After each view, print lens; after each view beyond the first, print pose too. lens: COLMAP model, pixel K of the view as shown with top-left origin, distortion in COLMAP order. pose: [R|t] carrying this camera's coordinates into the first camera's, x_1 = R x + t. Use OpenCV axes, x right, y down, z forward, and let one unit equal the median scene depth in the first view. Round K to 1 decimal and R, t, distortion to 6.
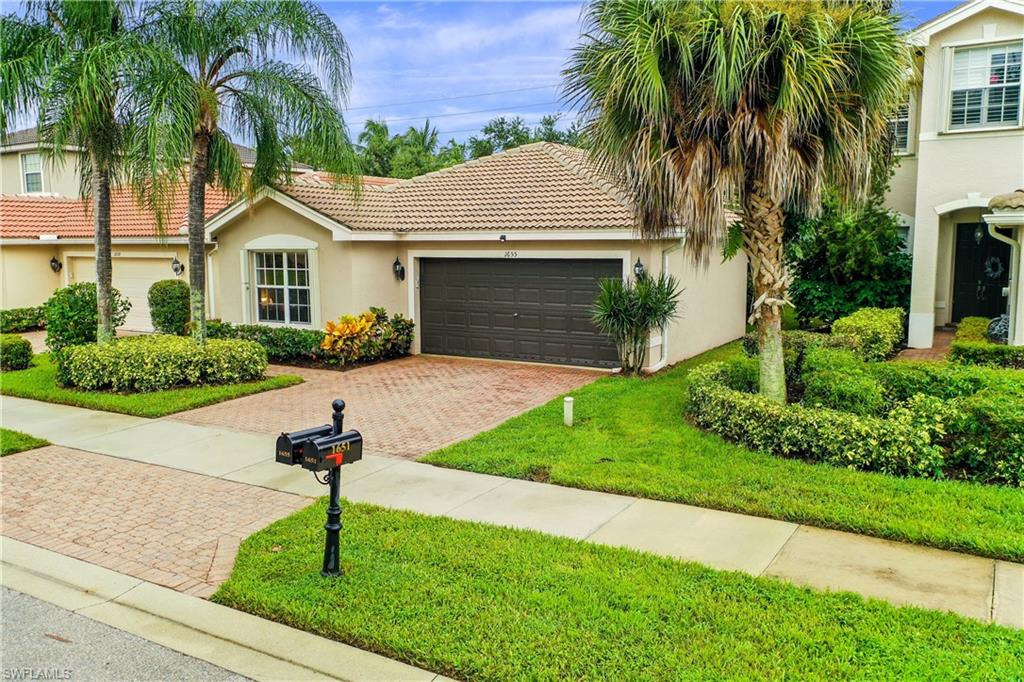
lens RADIAL K [[818.0, 0, 506.7], [0, 818.0, 339.1], [0, 0, 1]] dist [0.007645, 0.012600]
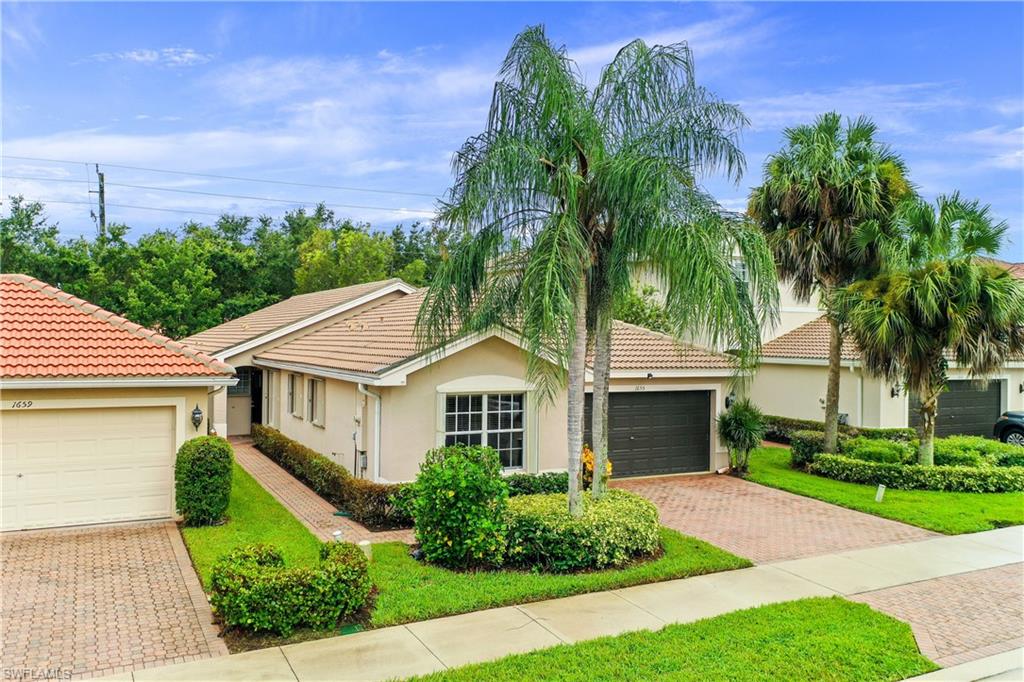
lens RADIAL K [[818.0, 0, 507.4], [0, 818.0, 337.3], [0, 0, 1]] dist [0.007645, 0.012600]
pose [[0.520649, 0.013779, 0.853660, -1.078909], [0.087883, 0.993694, -0.069639, -0.106233], [-0.849236, 0.111280, 0.516154, 0.507941]]
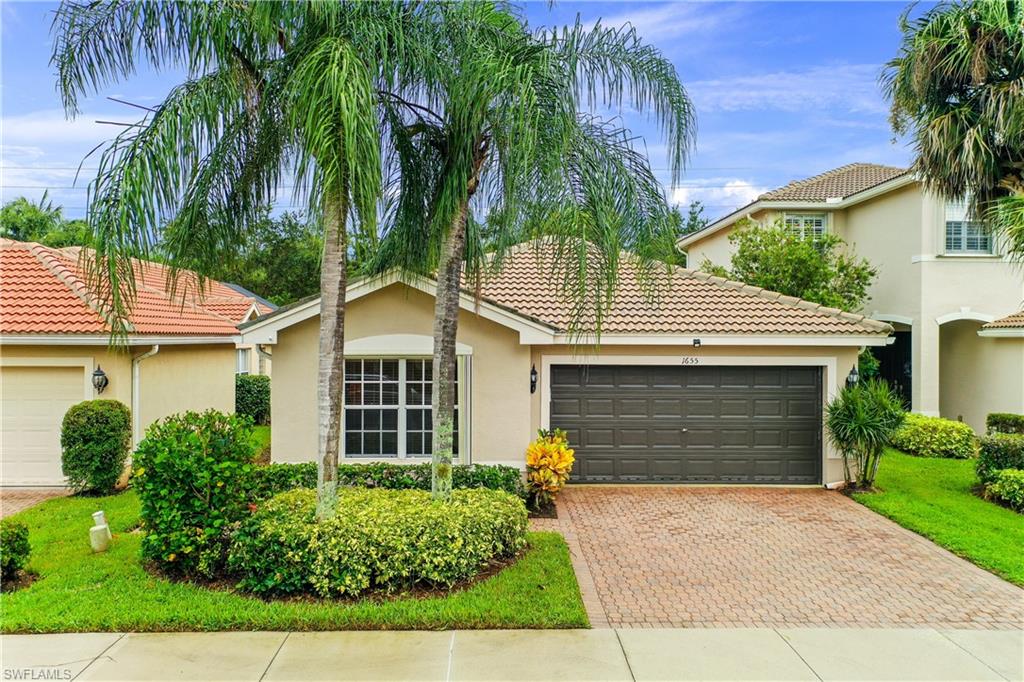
lens RADIAL K [[818.0, 0, 510.8], [0, 818.0, 345.6], [0, 0, 1]] dist [0.007645, 0.012600]
pose [[0.847100, 0.005499, 0.531405, -0.590623], [0.054721, 0.993729, -0.097512, -0.043191], [-0.528609, 0.111682, 0.841487, 0.349370]]
